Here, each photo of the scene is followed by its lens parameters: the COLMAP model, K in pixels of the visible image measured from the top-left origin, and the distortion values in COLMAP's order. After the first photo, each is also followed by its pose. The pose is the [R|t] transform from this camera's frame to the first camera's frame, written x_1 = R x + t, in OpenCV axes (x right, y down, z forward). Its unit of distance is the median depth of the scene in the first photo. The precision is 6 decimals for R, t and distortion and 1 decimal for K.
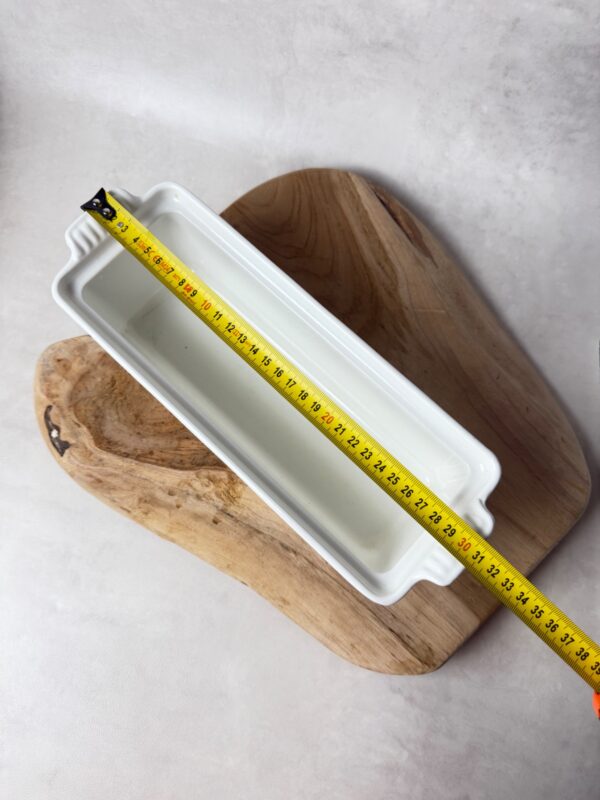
lens RADIAL K [[566.8, 0, 310.8], [0, 566.8, 395.2], [0, 0, 1]] dist [0.005677, -0.055632]
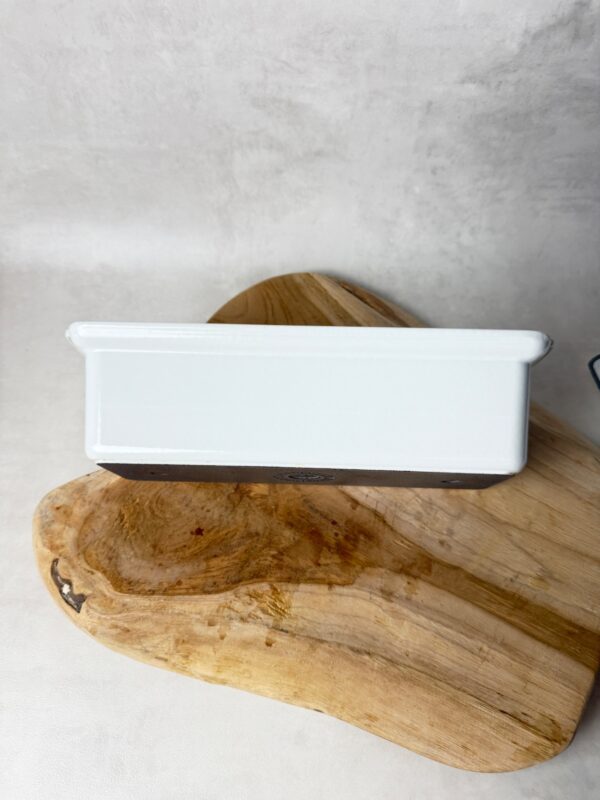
lens RADIAL K [[579.8, 0, 298.8], [0, 579.8, 397.8], [0, 0, 1]] dist [-0.068510, 0.034868]
pose [[0.968891, -0.226075, 0.100694, -0.126601], [0.245077, 0.933083, -0.263235, 0.114285], [-0.034446, 0.279724, 0.959462, 0.055879]]
